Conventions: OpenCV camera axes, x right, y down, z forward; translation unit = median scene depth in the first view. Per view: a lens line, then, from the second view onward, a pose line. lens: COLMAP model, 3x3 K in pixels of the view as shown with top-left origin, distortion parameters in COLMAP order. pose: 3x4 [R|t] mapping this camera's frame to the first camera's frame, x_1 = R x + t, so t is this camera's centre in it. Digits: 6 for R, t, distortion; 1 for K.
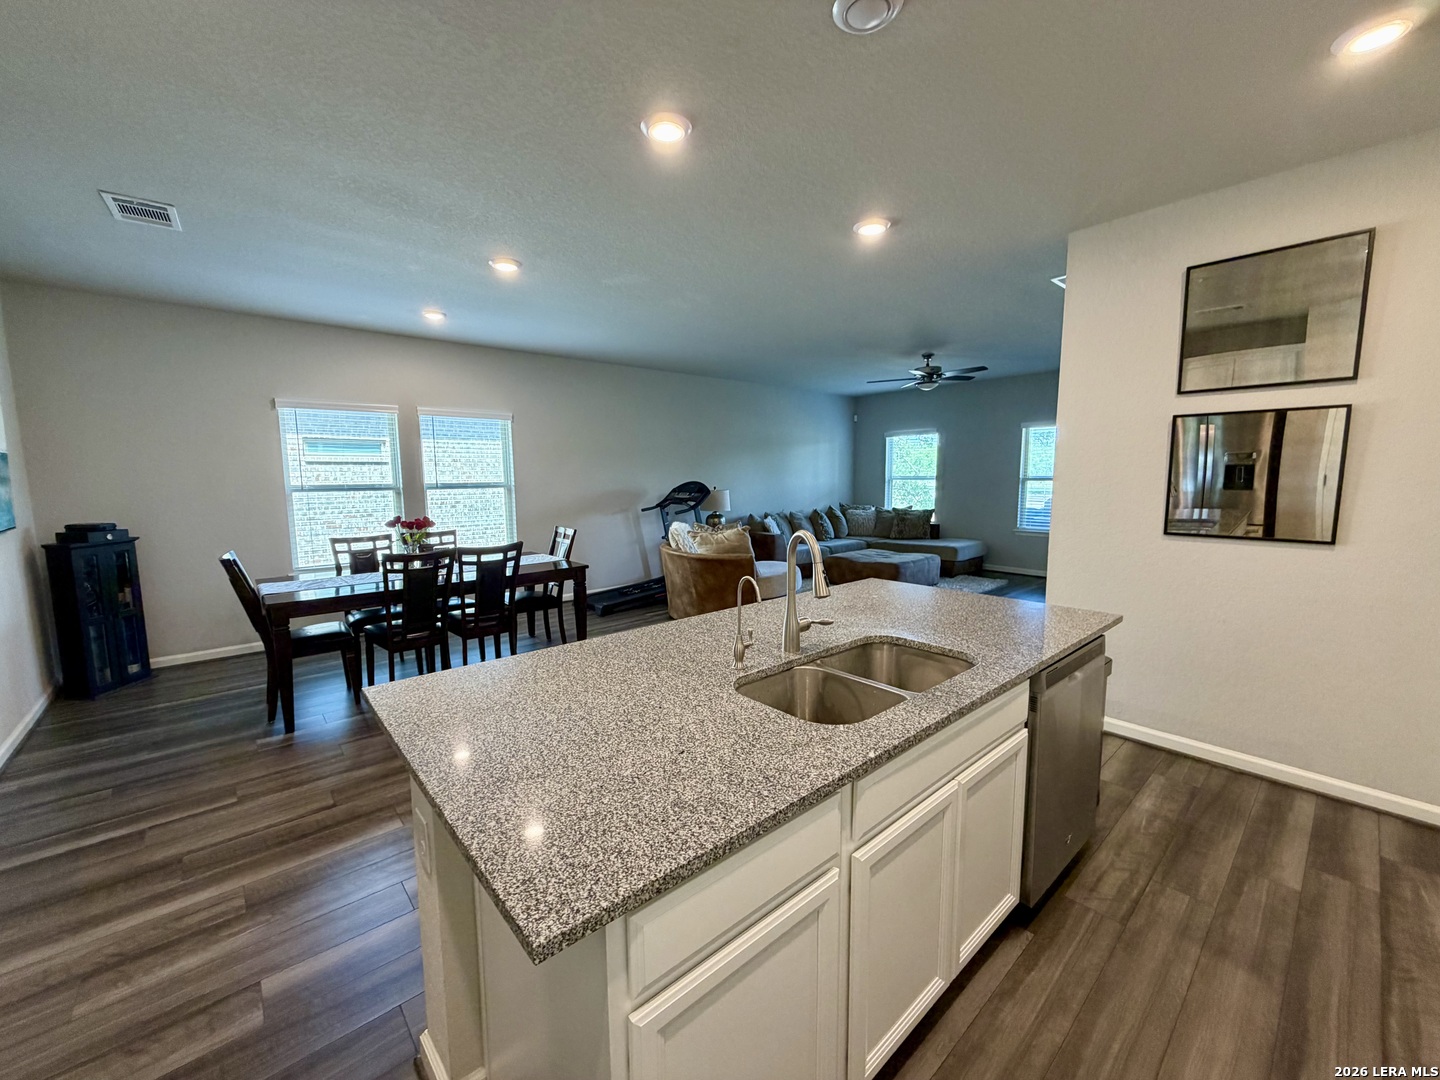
lens RADIAL K [[579.2, 0, 708.6], [0, 579.2, 537.9], [0, 0, 1]] dist [-0.000515, -0.000088]
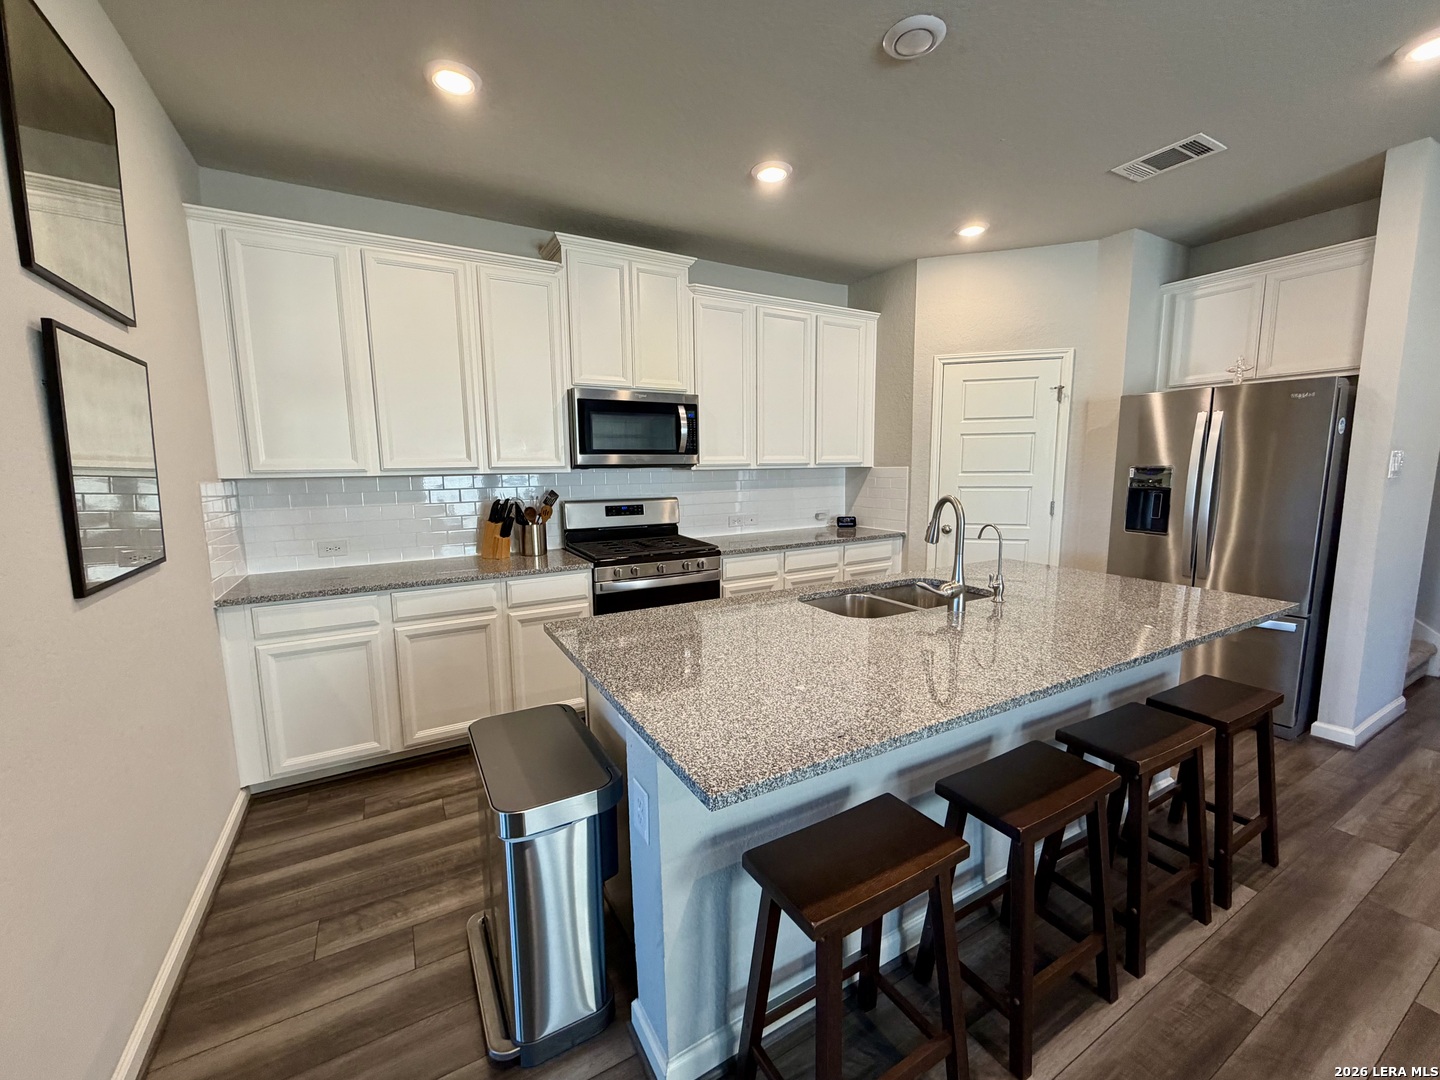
lens RADIAL K [[579.2, 0, 722.5], [0, 579.2, 540.5], [0, 0, 1]] dist [-0.000515, -0.000088]
pose [[-0.981943, -0.004860, 0.189115, 0.095286], [0.040931, 0.970533, 0.237466, -0.053593], [-0.184697, 0.240919, -0.952809, 0.539502]]
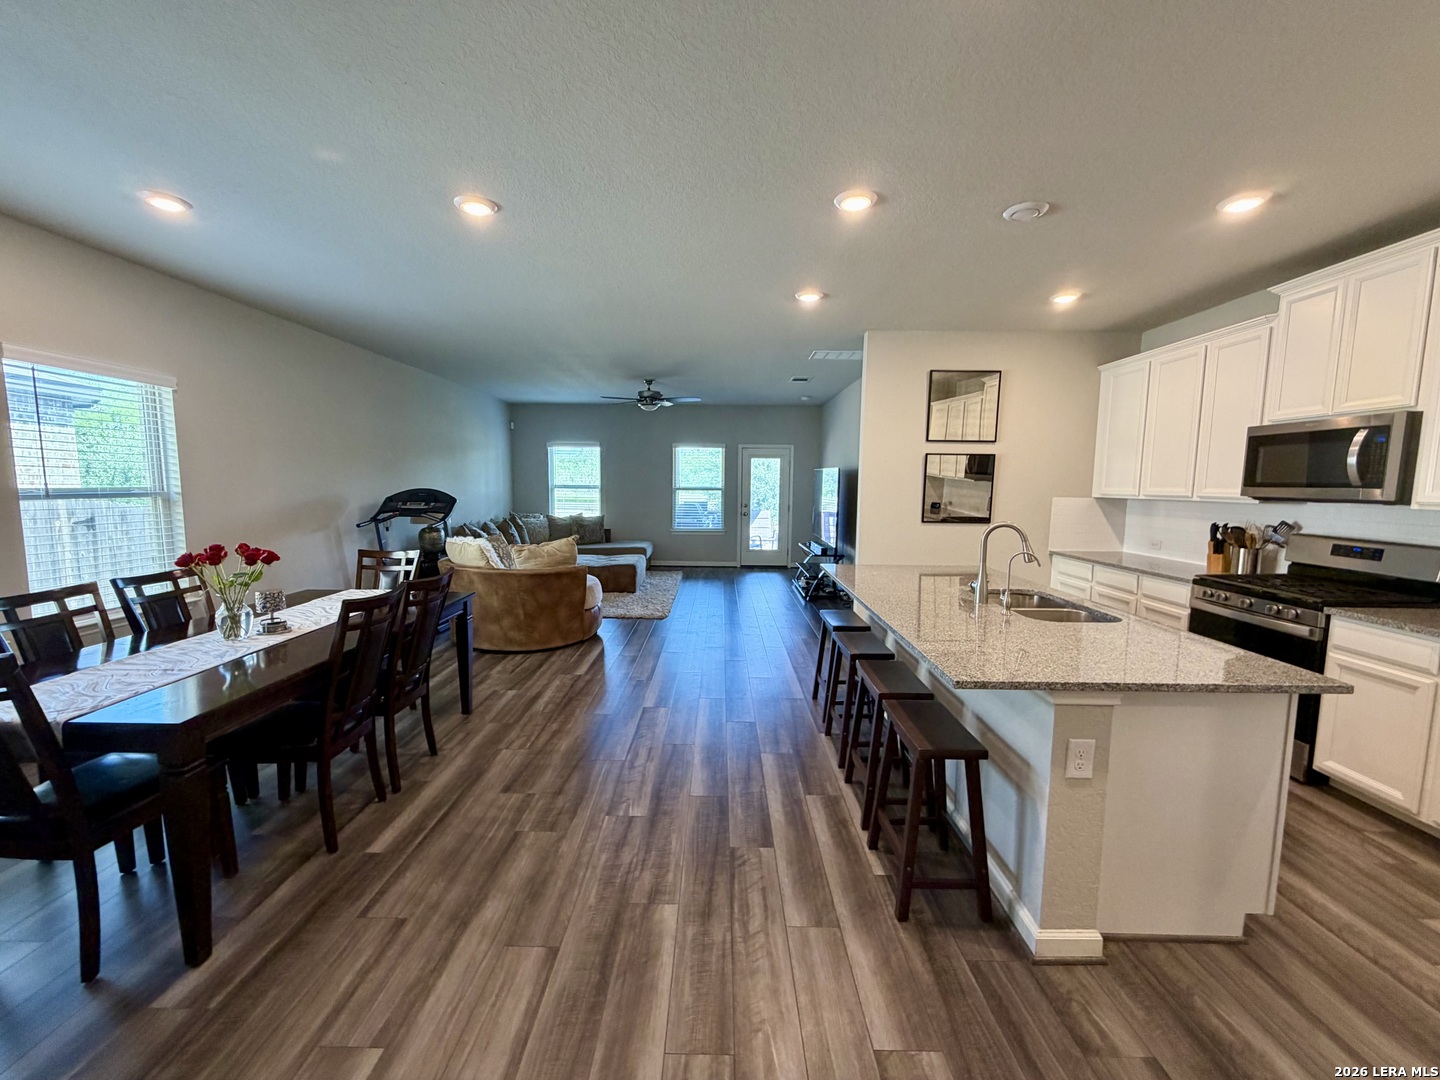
lens RADIAL K [[579.2, 0, 716.8], [0, 579.2, 538.3], [0, 0, 1]] dist [-0.000515, -0.000088]
pose [[0.657887, -0.056513, 0.750993, -0.369961], [0.067319, 0.997602, 0.016097, -0.011402], [-0.750102, 0.039966, 0.660113, 0.134362]]
